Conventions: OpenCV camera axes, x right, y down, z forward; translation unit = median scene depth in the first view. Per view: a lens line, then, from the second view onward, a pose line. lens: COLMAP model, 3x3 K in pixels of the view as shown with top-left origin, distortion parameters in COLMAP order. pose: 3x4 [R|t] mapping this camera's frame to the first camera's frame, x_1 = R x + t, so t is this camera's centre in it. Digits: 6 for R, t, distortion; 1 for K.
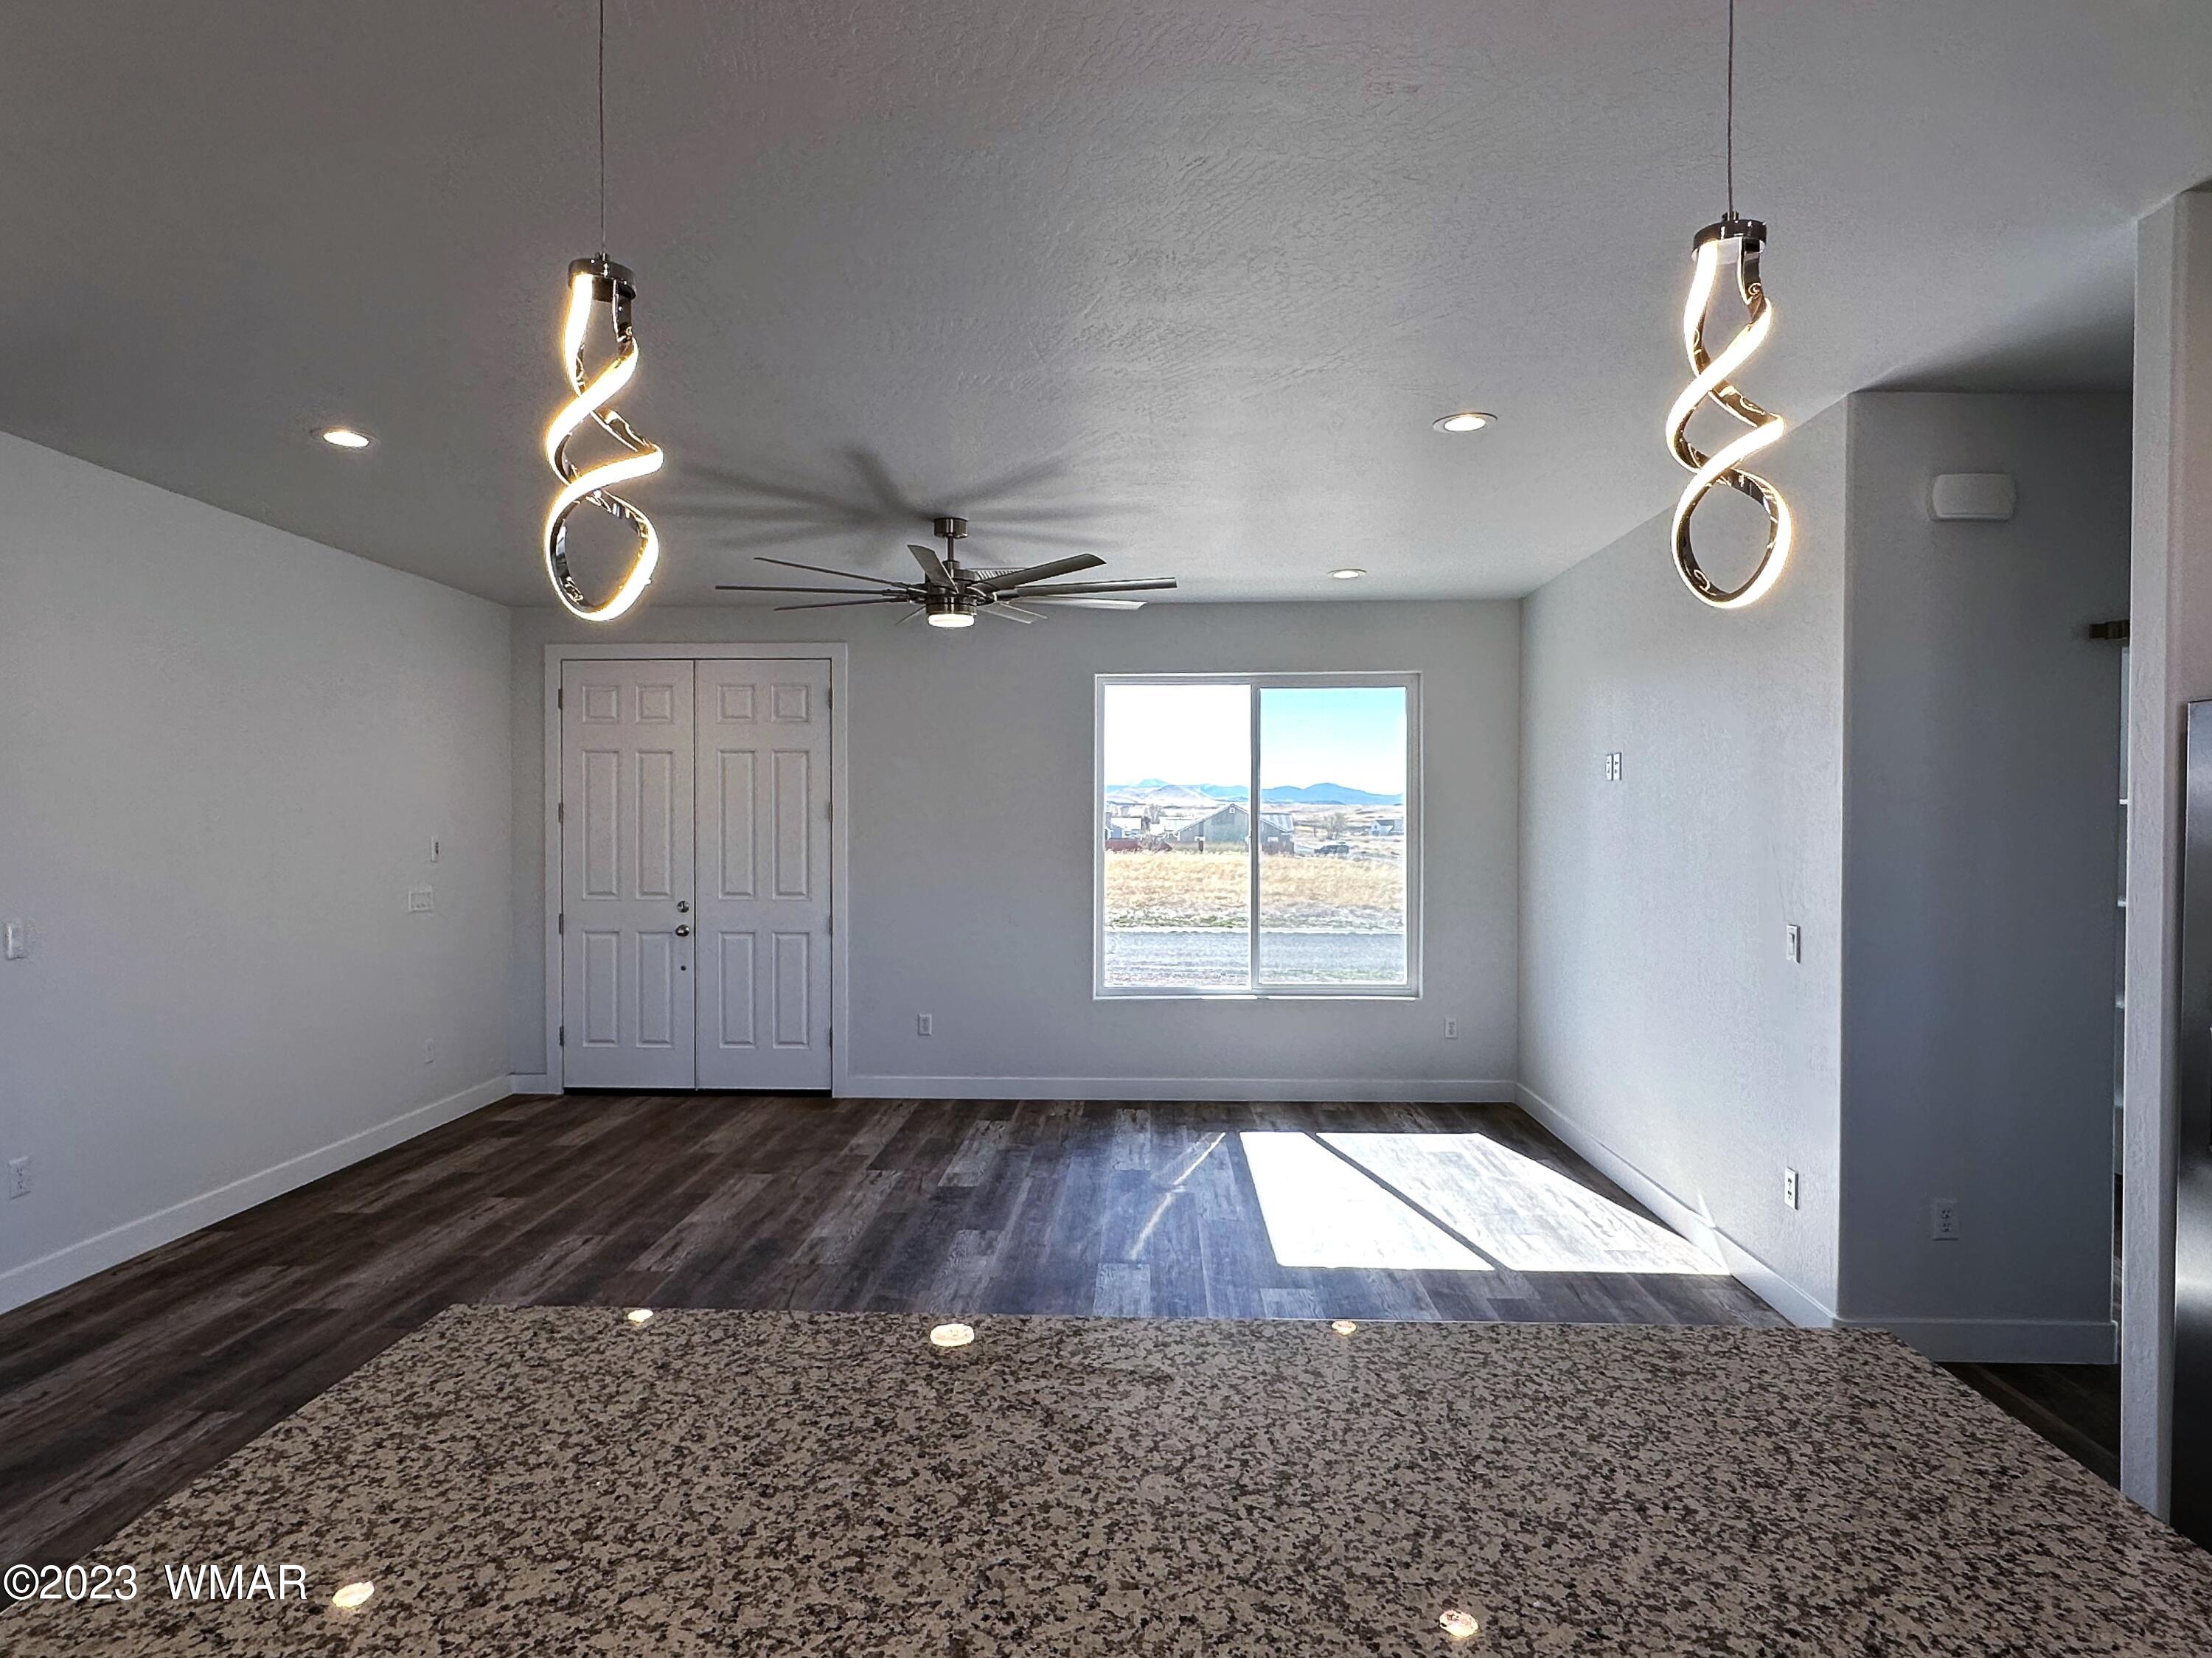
lens RADIAL K [[1278.8, 0, 1099.0], [0, 1278.8, 838.2], [0, 0, 1]] dist [0.000040, -0.001013]
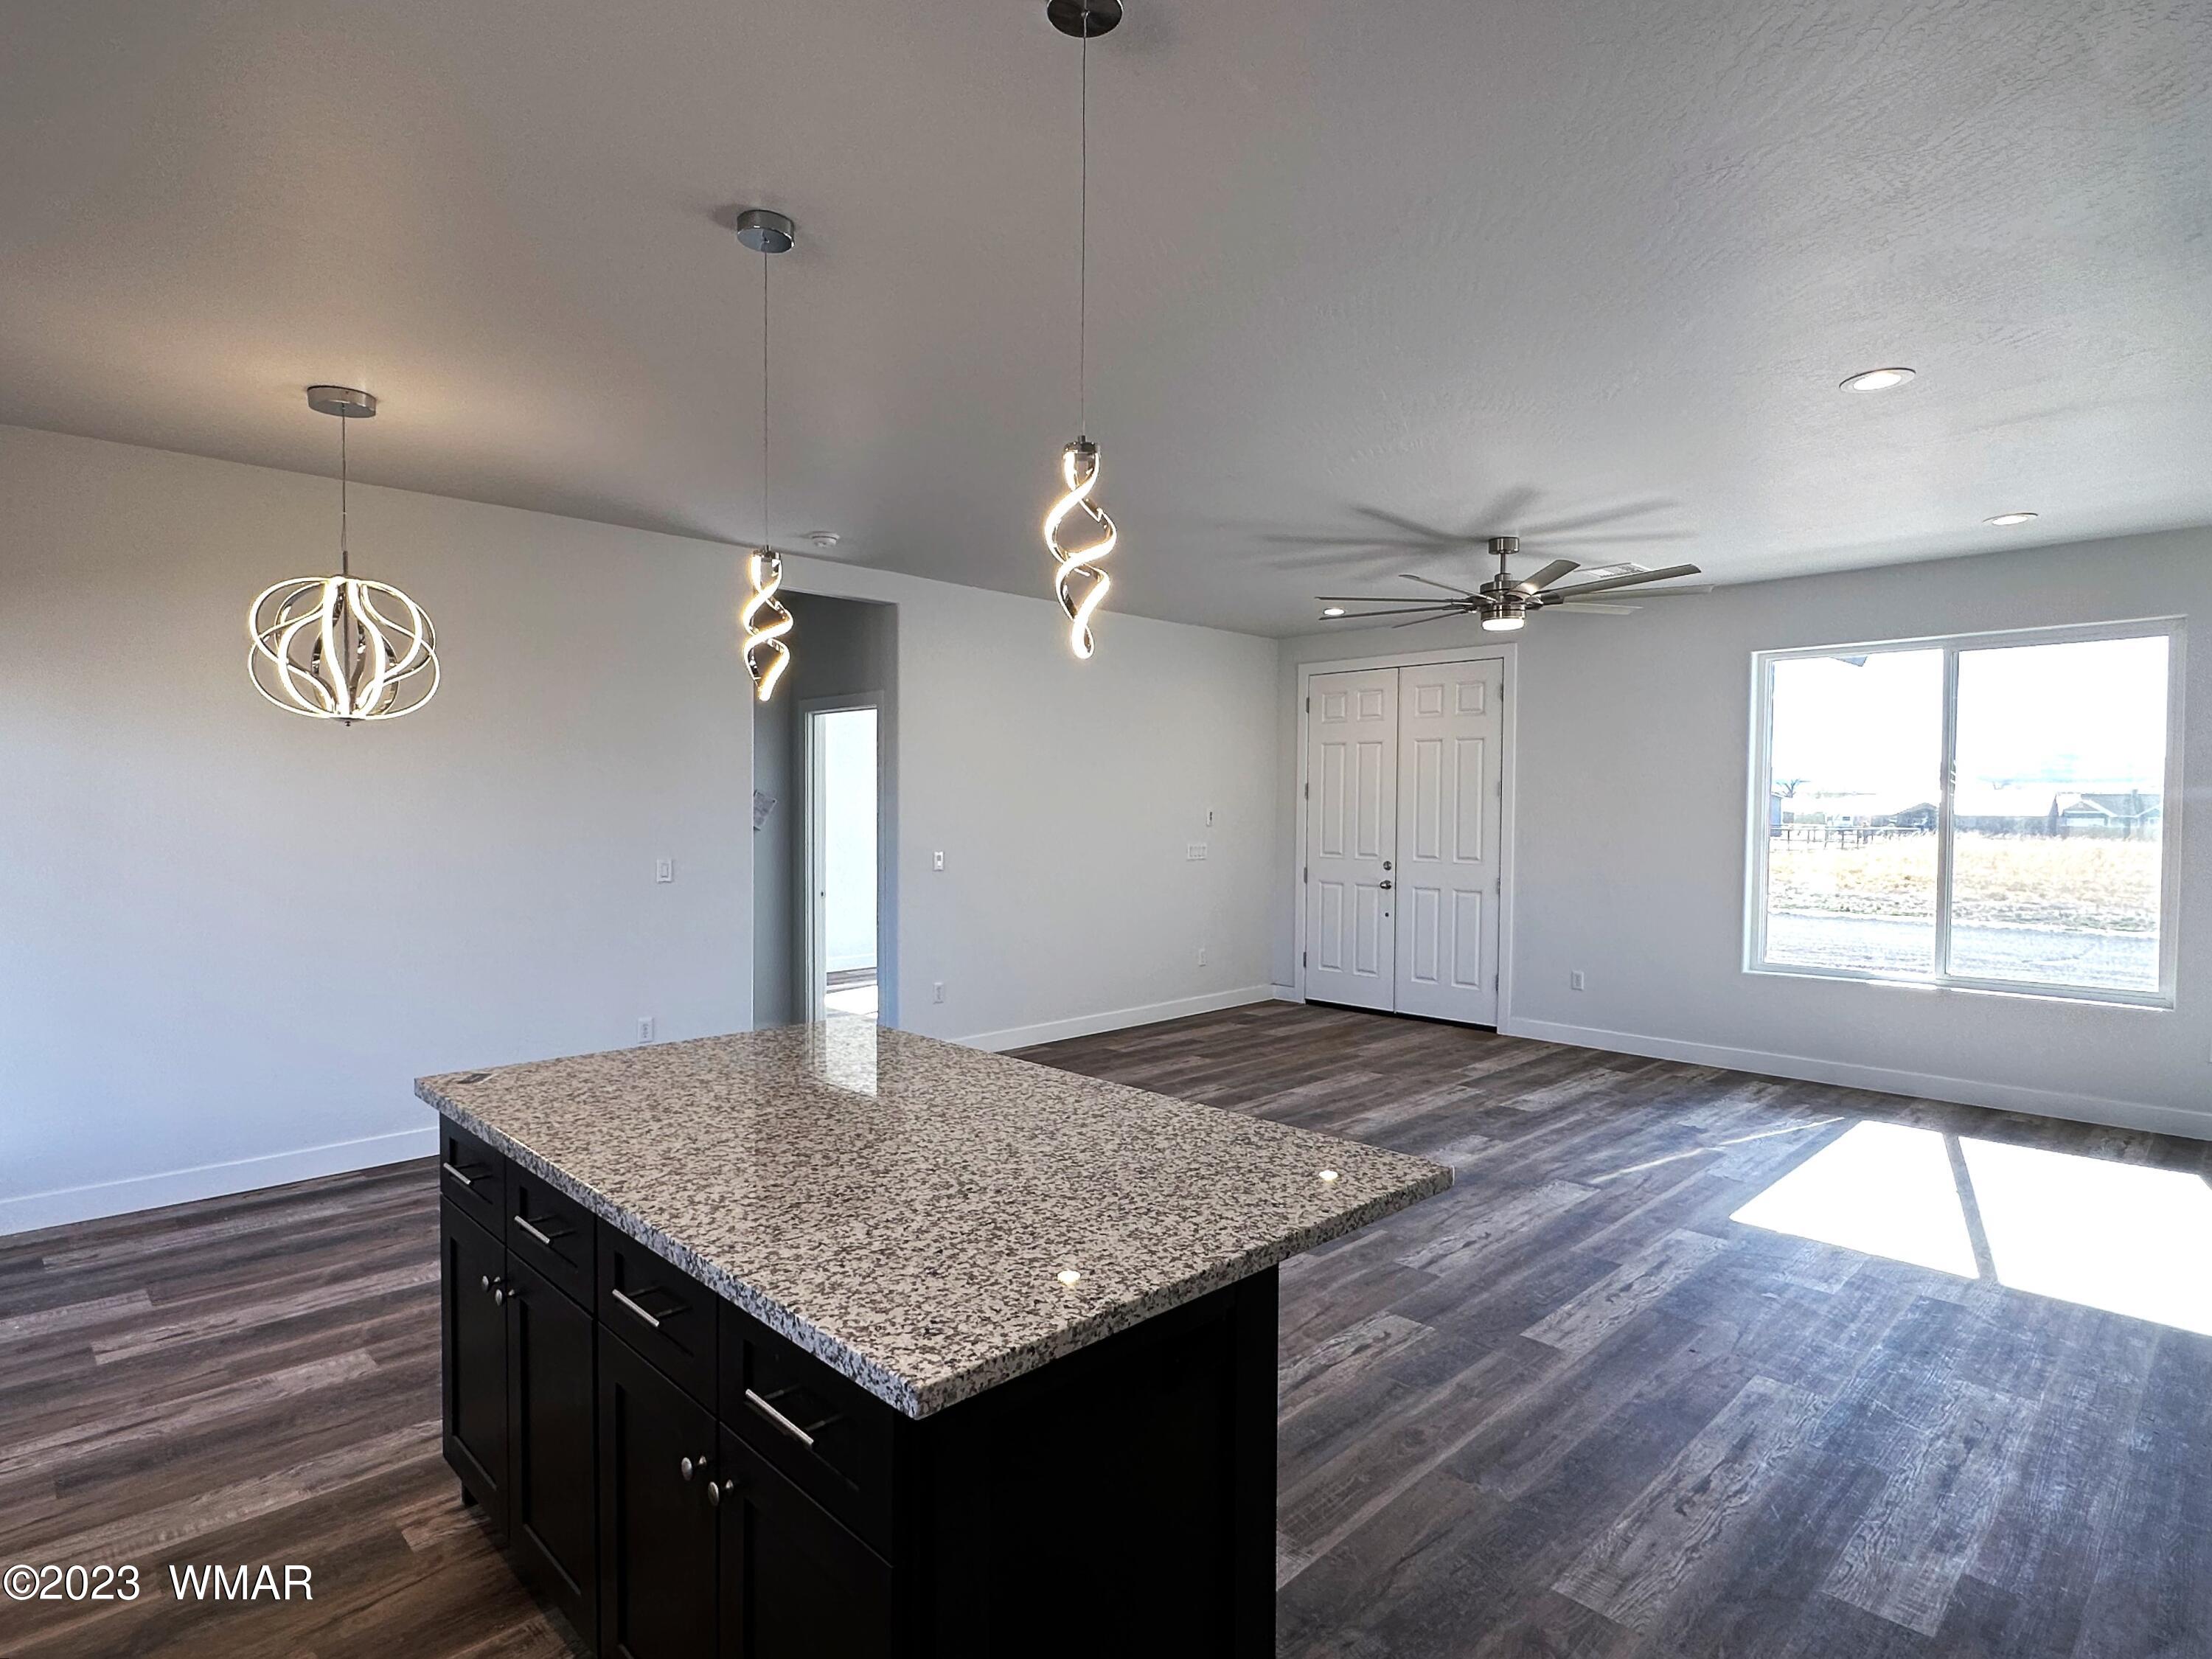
lens RADIAL K [[1171.9, 0, 1106.0], [0, 1171.9, 829.5], [0, 0, 1]] dist [0.000061, -0.000179]
pose [[0.731116, 0.018577, -0.682000, 1.205314], [-0.012231, 0.999825, 0.014122, 0.026277], [0.682143, -0.001983, 0.731216, -0.126578]]
